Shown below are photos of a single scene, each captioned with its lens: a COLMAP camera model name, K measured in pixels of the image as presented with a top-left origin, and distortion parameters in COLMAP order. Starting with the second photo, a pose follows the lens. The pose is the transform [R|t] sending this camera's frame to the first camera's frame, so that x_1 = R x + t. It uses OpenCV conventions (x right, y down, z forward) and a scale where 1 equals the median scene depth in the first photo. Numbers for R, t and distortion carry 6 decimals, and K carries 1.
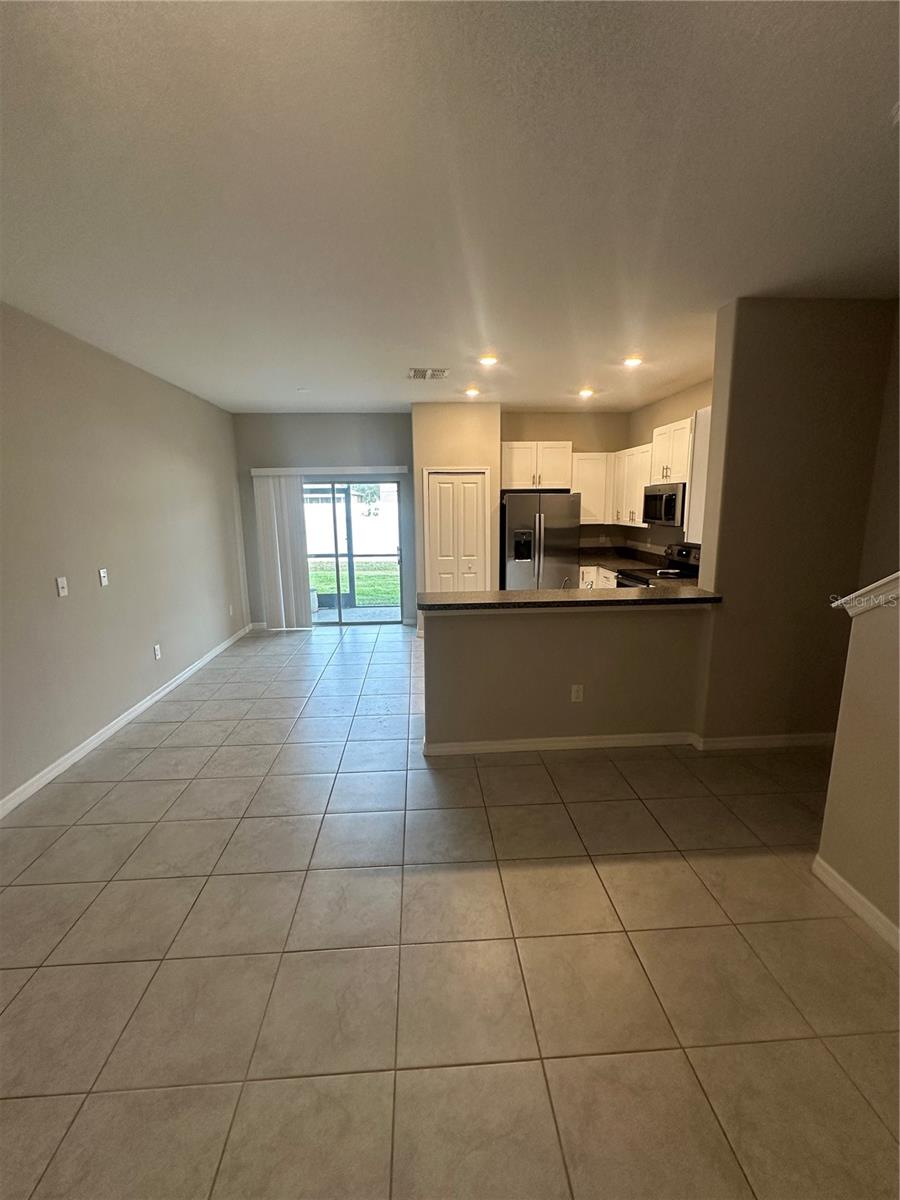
lens RADIAL K [[515.9, 0, 450.0], [0, 515.9, 600.0], [0, 0, 1]] dist [-0.003398, -0.000123]
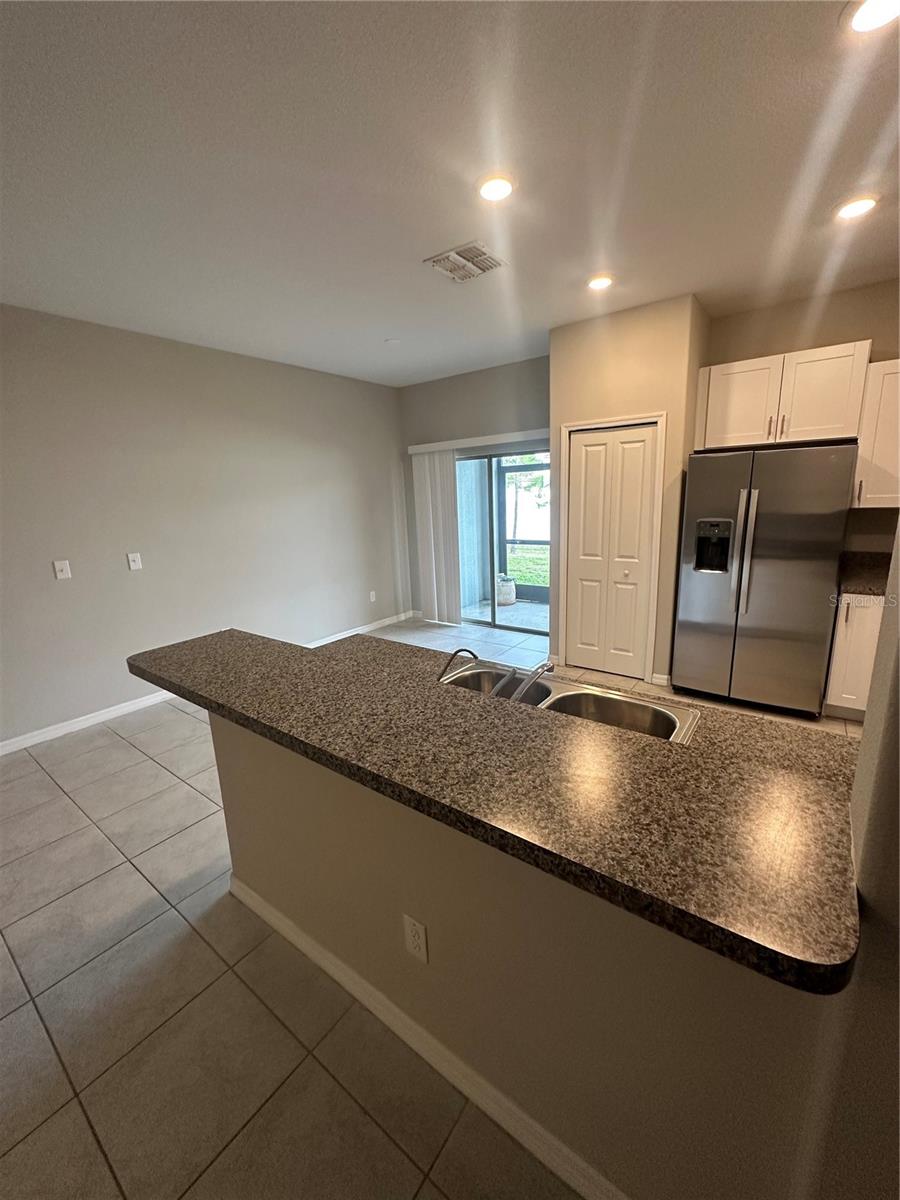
lens RADIAL K [[477.6, 0, 450.0], [0, 477.6, 600.0], [0, 0, 1]] dist [-0.001414, 0.000157]
pose [[0.761098, 0.125090, -0.636460, 0.257349], [-0.090239, 0.992106, 0.087079, -0.063826], [0.642329, -0.008842, 0.766378, 0.396959]]
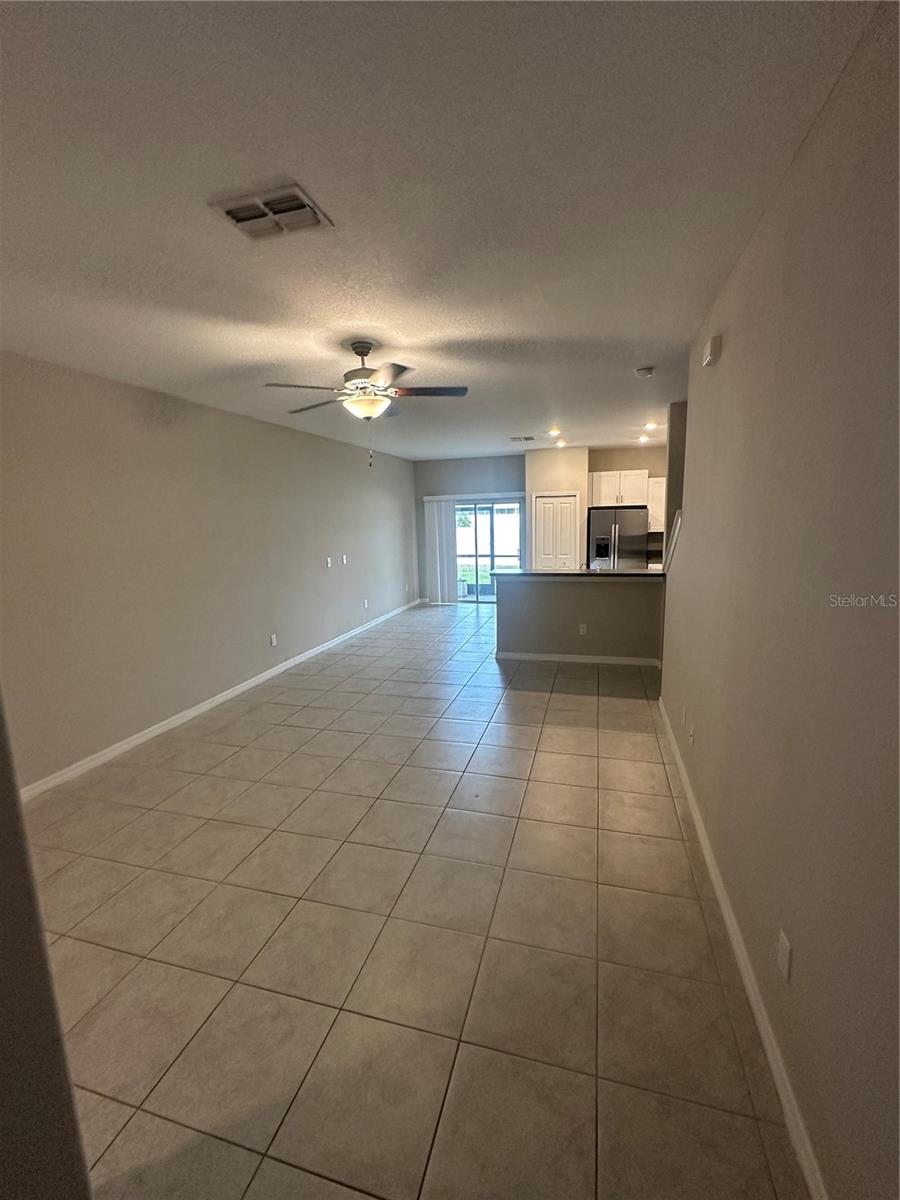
lens RADIAL K [[515.9, 0, 450.0], [0, 515.9, 600.0], [0, 0, 1]] dist [-0.003398, -0.000123]
pose [[0.942643, 0.040183, -0.331374, 0.213829], [-0.046089, 0.998887, -0.009982, 0.065595], [0.330604, 0.024682, 0.943447, -0.421405]]
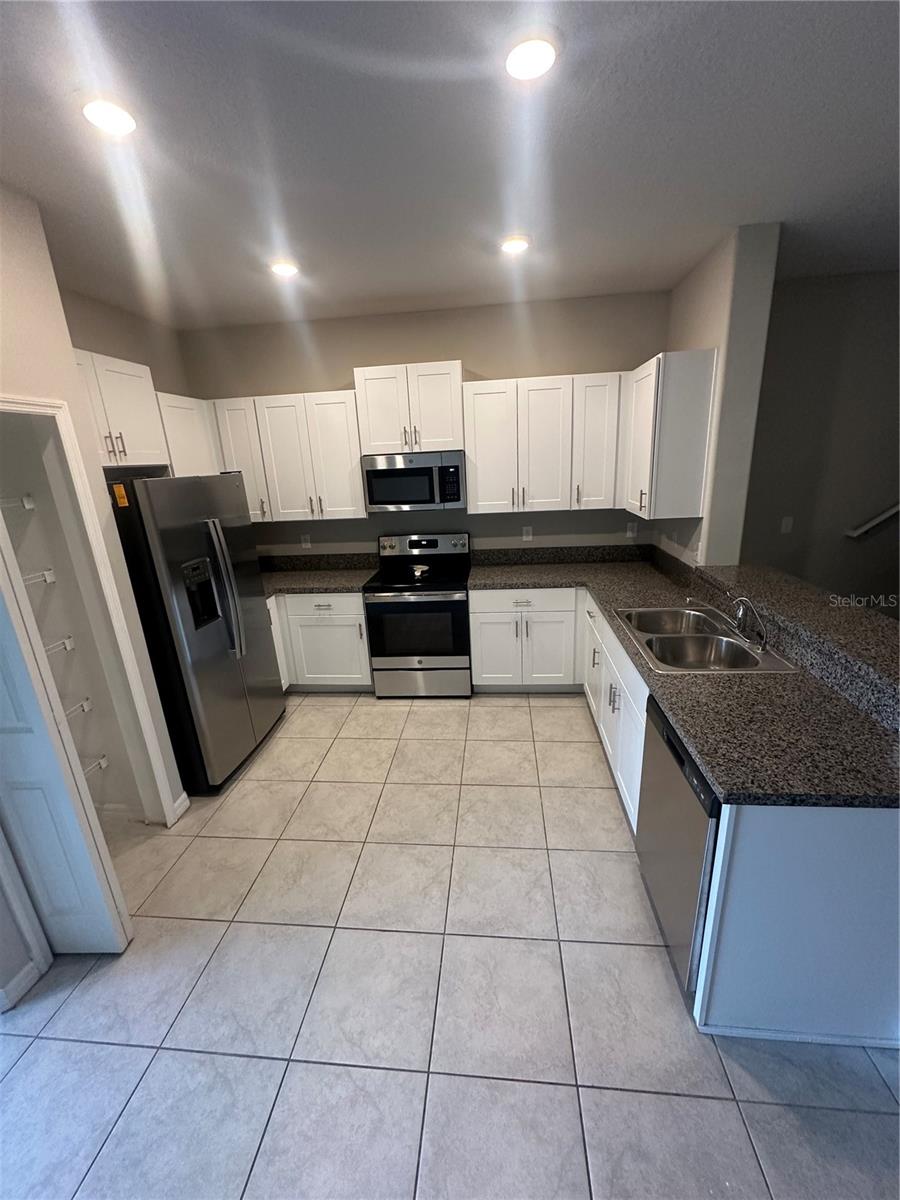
lens RADIAL K [[477.6, 0, 450.0], [0, 477.6, 600.0], [0, 0, 1]] dist [-0.001414, 0.000157]
pose [[0.164171, -0.279870, 0.945897, -0.208522], [0.233683, 0.942646, 0.238350, -0.144284], [-0.958353, 0.181910, 0.220156, 0.684821]]
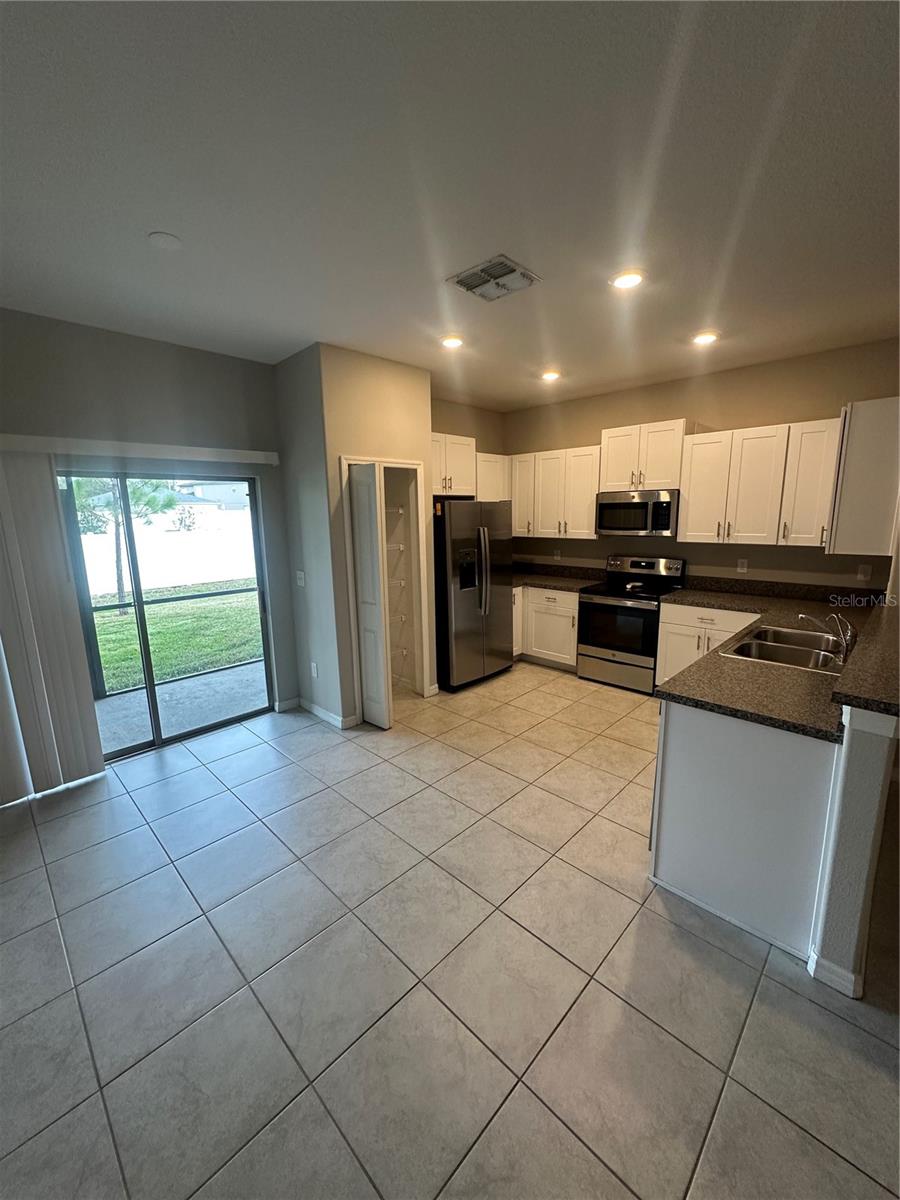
lens RADIAL K [[477.6, 0, 450.0], [0, 477.6, 600.0], [0, 0, 1]] dist [-0.001414, 0.000157]
pose [[0.744515, -0.123012, 0.656175, -0.330545], [0.133754, 0.990434, 0.033915, -0.086027], [-0.654070, 0.062516, 0.753846, 0.481208]]
